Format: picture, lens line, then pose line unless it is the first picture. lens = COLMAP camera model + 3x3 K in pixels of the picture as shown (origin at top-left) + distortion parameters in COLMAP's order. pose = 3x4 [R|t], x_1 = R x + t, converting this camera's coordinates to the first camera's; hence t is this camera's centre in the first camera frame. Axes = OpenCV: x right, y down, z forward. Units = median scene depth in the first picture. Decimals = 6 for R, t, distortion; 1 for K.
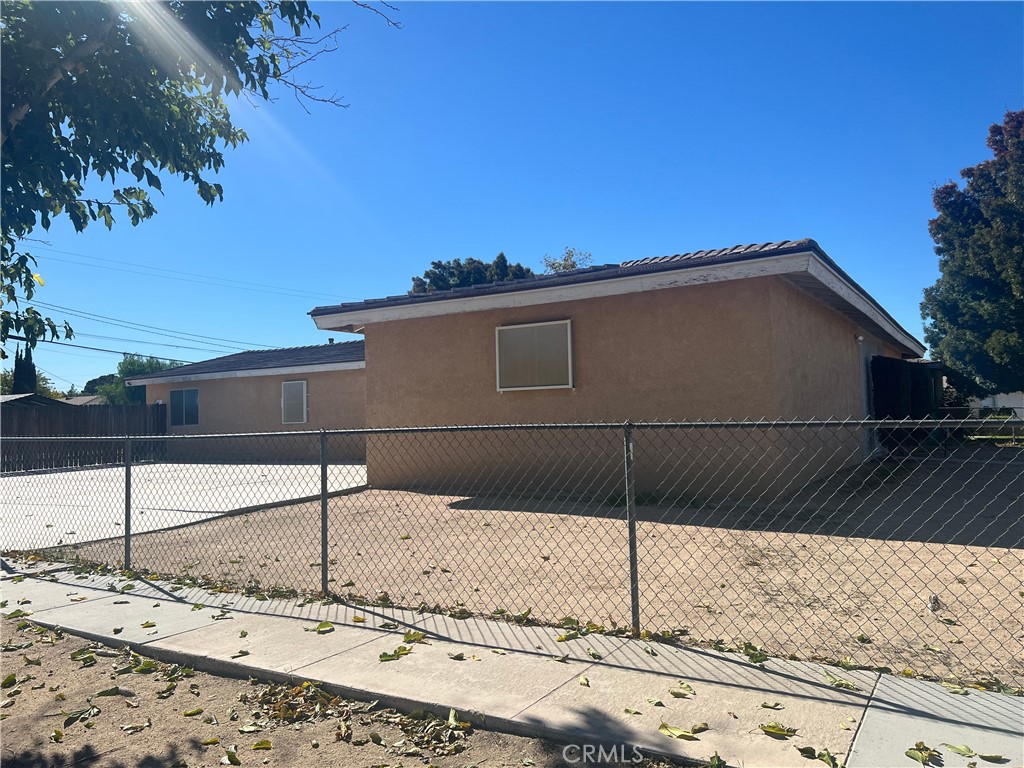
lens RADIAL K [[777.8, 0, 515.0], [0, 777.8, 386.6], [0, 0, 1]] dist [0.002919, -0.000437]
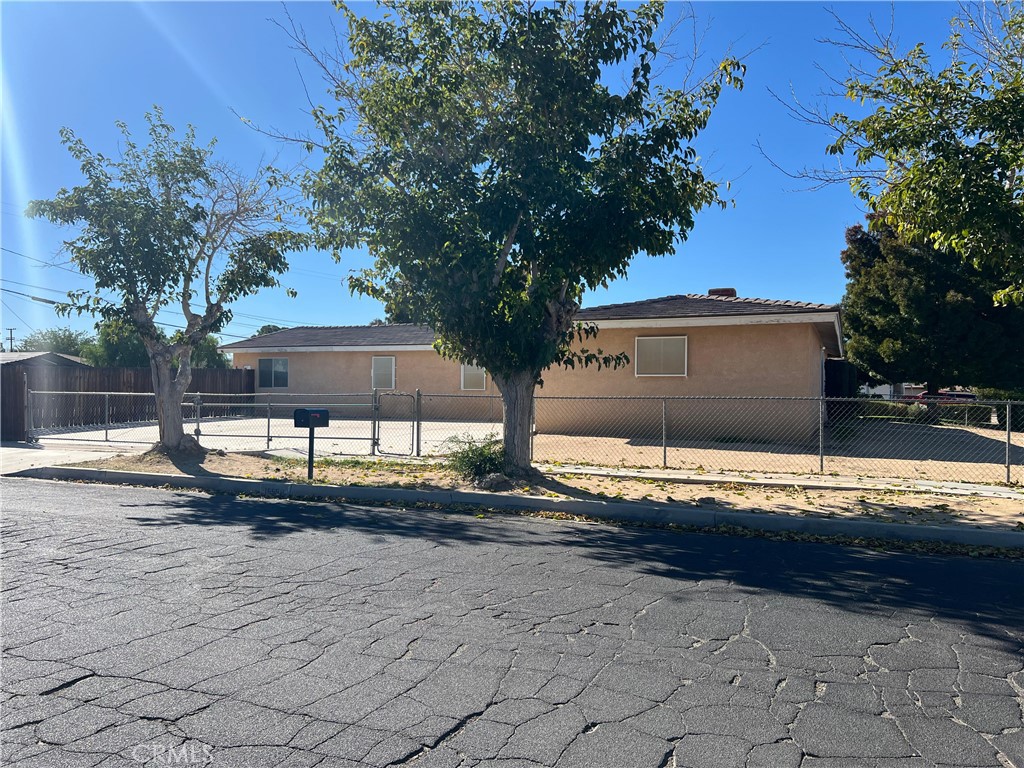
lens RADIAL K [[777.8, 0, 509.2], [0, 777.8, 383.4], [0, 0, 1]] dist [0.002919, -0.000437]
pose [[0.989688, 0.034811, 0.138944, -0.221370], [-0.039162, 0.998820, 0.028707, -0.006535], [-0.137781, -0.033852, 0.989884, -0.259339]]
